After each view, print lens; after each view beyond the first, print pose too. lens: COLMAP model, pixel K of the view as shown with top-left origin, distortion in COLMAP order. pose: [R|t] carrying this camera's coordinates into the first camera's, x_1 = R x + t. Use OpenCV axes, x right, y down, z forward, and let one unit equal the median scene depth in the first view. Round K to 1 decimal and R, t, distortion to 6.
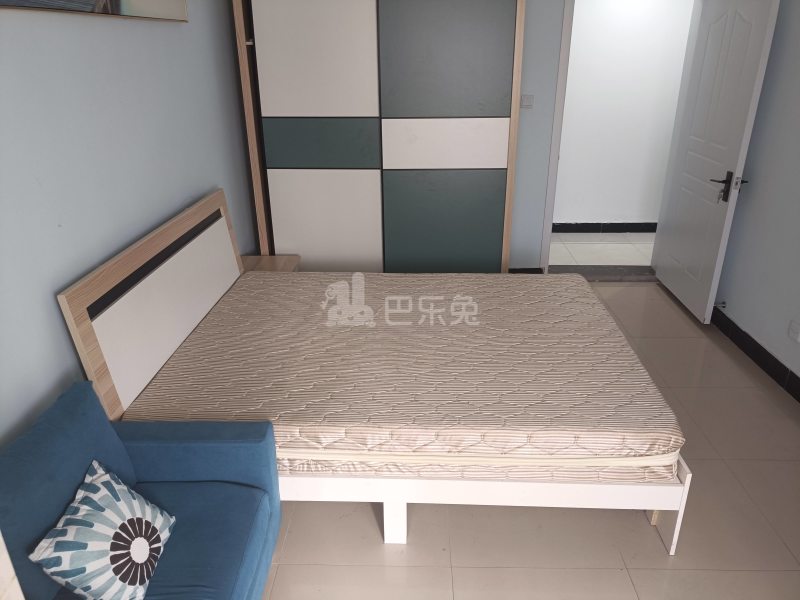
lens RADIAL K [[586.5, 0, 400.0], [0, 586.5, 300.0], [0, 0, 1]] dist [0.056473, -0.097632]
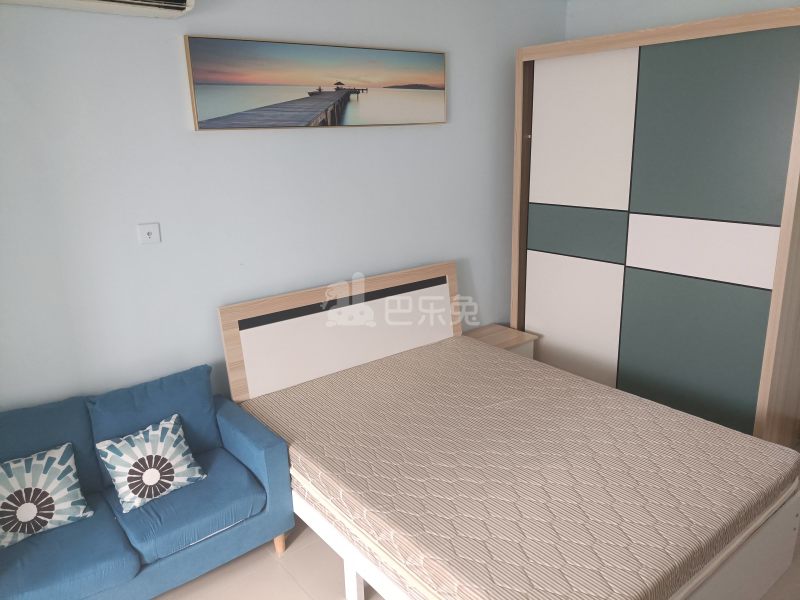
lens RADIAL K [[586.5, 0, 400.0], [0, 586.5, 300.0], [0, 0, 1]] dist [0.056473, -0.097632]
pose [[0.646161, 0.196867, -0.737373, 0.758226], [-0.275815, 0.961095, 0.014900, -0.159444], [0.711619, 0.193751, 0.675322, 0.260569]]
